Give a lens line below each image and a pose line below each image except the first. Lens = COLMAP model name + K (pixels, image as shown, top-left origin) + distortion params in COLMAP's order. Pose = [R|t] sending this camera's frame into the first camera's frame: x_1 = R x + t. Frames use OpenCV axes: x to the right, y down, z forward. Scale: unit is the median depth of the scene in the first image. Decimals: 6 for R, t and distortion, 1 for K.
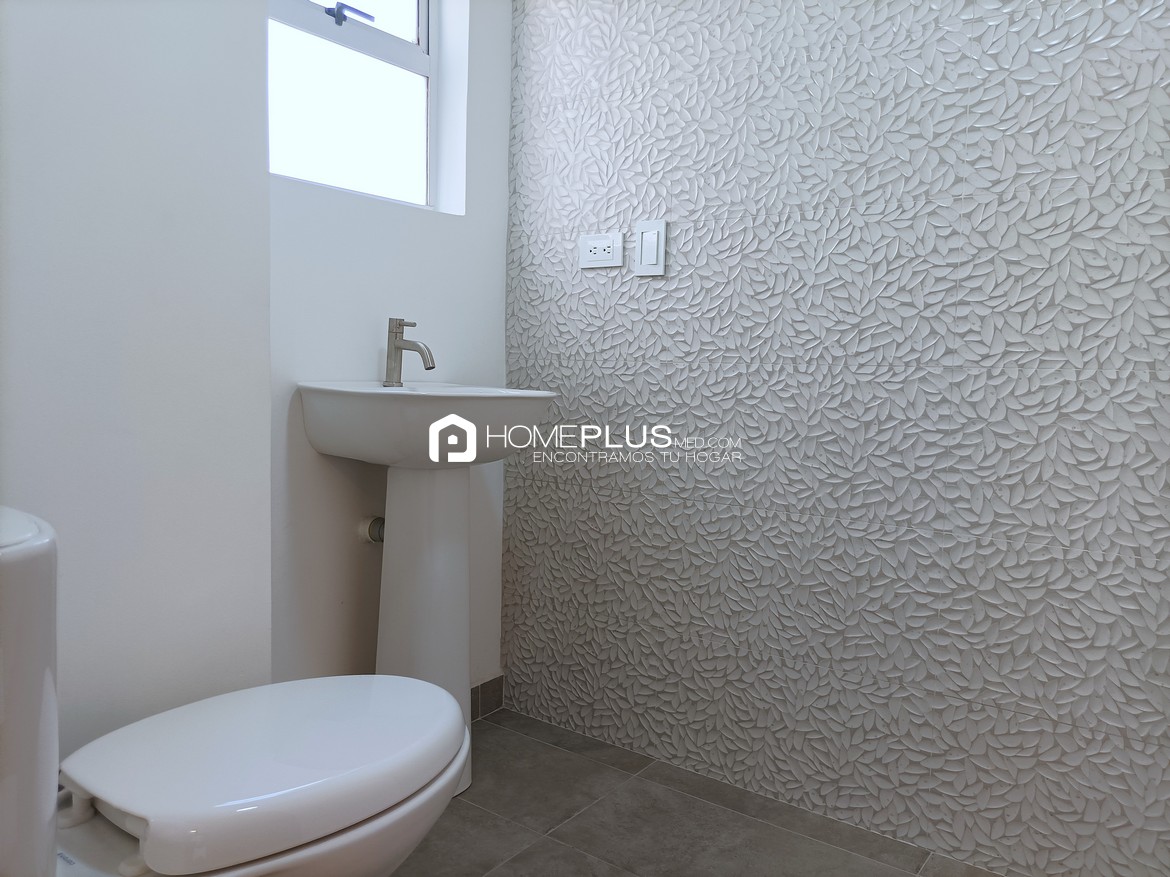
lens RADIAL K [[870.5, 0, 585.9], [0, 870.5, 436.5], [0, 0, 1]] dist [0.060388, 0.000554]
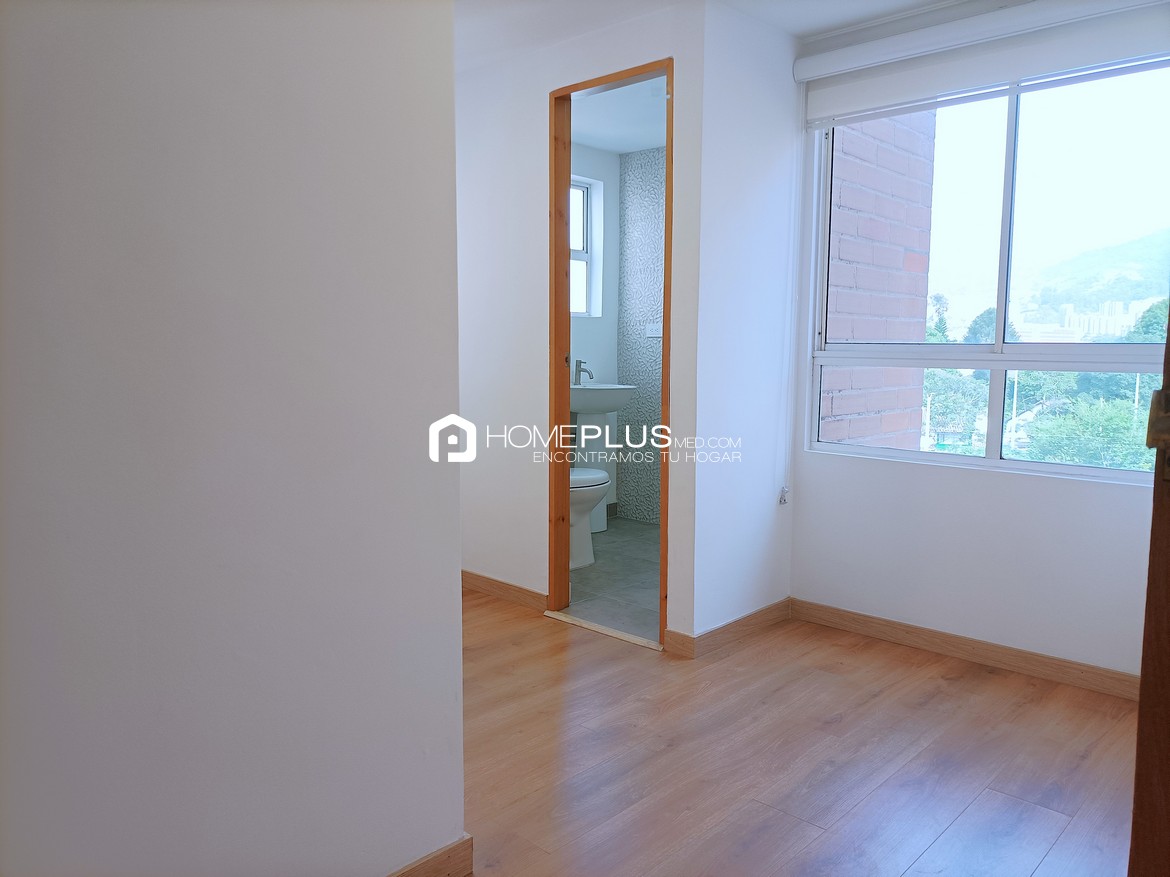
lens RADIAL K [[870.5, 0, 585.5], [0, 870.5, 438.7], [0, 0, 1]] dist [0.060388, 0.000554]
pose [[0.991429, -0.004956, -0.130554, 0.140243], [0.006025, 0.999951, 0.007799, 0.078586], [0.130509, -0.008519, 0.991411, -1.469817]]
